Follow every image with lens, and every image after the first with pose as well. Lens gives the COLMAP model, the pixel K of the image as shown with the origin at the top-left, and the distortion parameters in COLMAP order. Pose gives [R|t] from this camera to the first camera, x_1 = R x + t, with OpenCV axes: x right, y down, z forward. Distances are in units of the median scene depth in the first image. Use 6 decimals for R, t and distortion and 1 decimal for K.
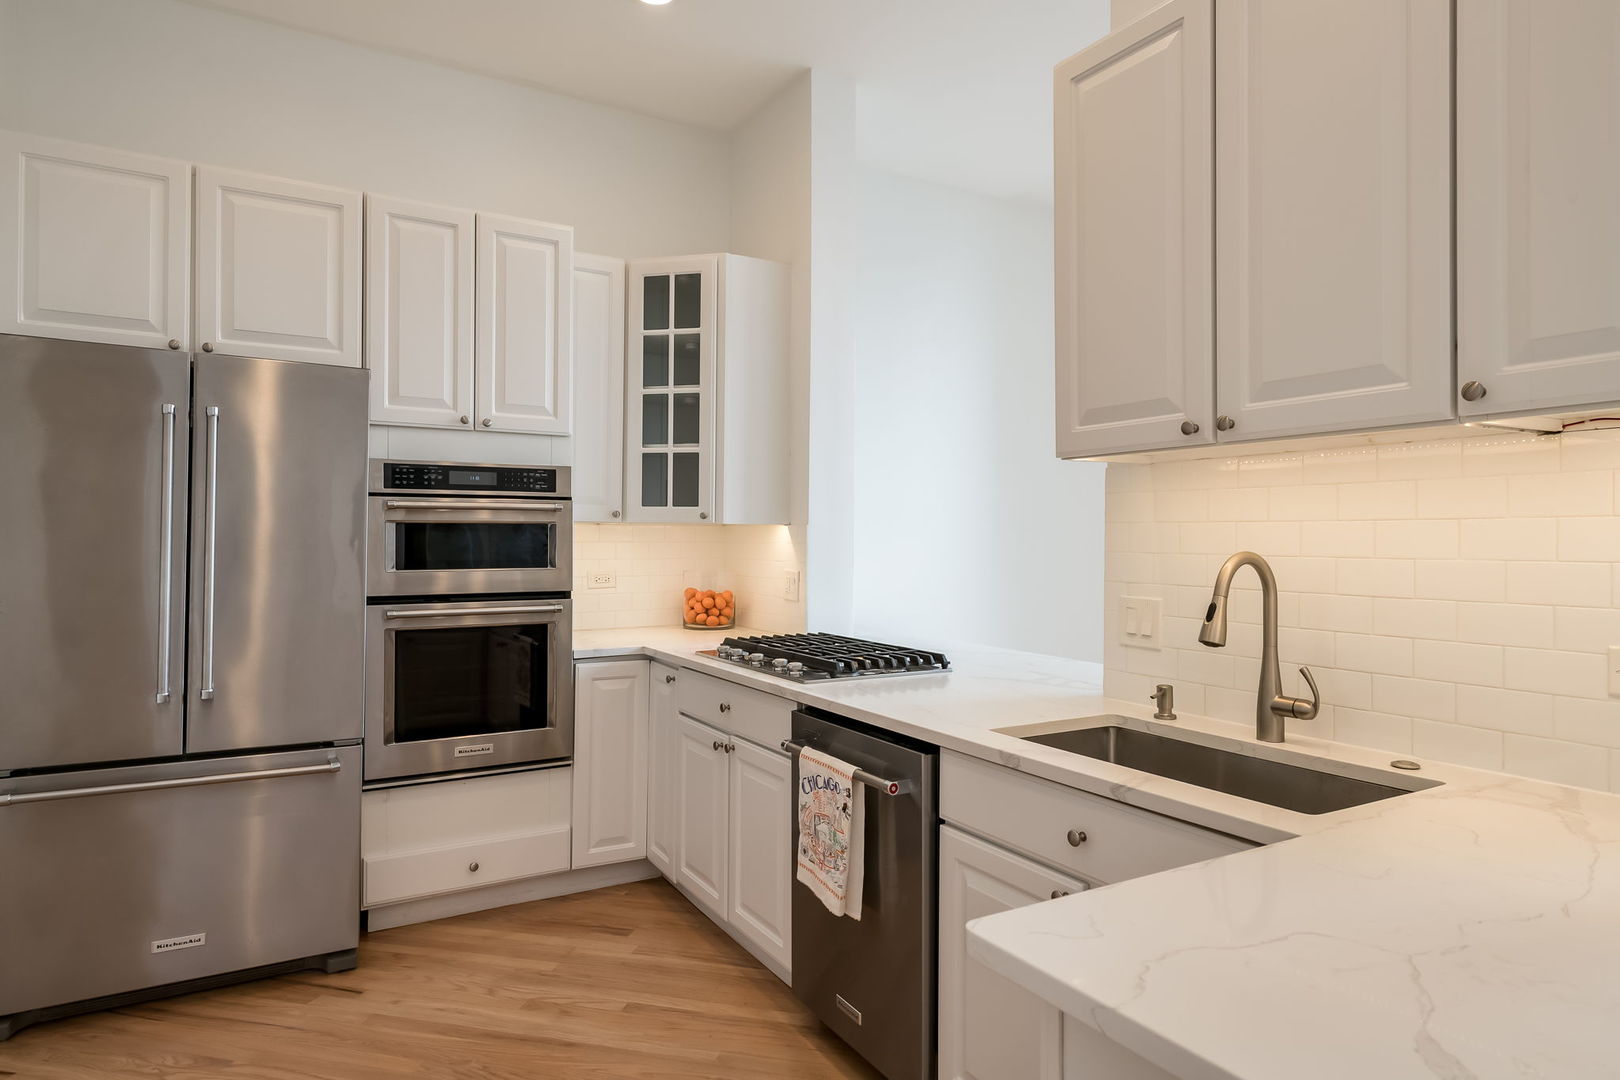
lens RADIAL K [[903.3, 0, 775.3], [0, 903.3, 533.2], [0, 0, 1]] dist [0.014498, -0.000157]
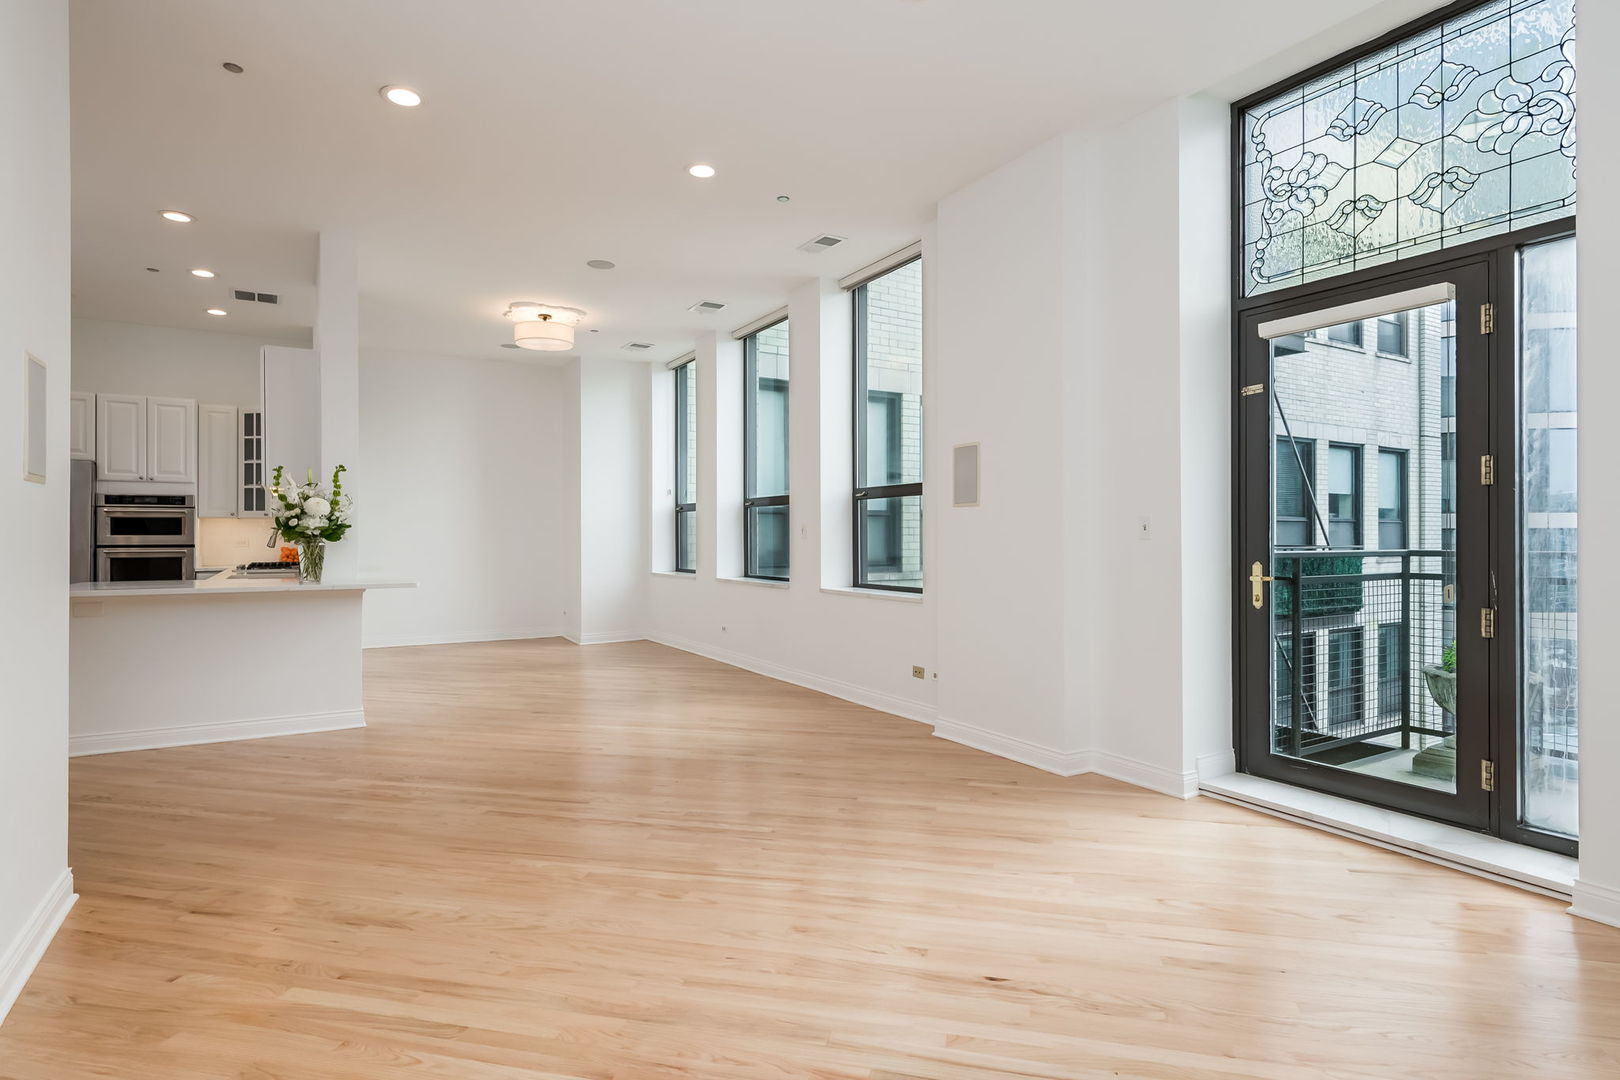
lens RADIAL K [[827.8, 0, 807.8], [0, 827.8, 534.9], [0, 0, 1]] dist [0.001942, -0.001099]
pose [[0.999546, -0.004228, 0.029827, 1.442179], [0.004174, 0.999990, 0.001851, 0.041185], [-0.029835, -0.001726, 0.999553, -1.382983]]
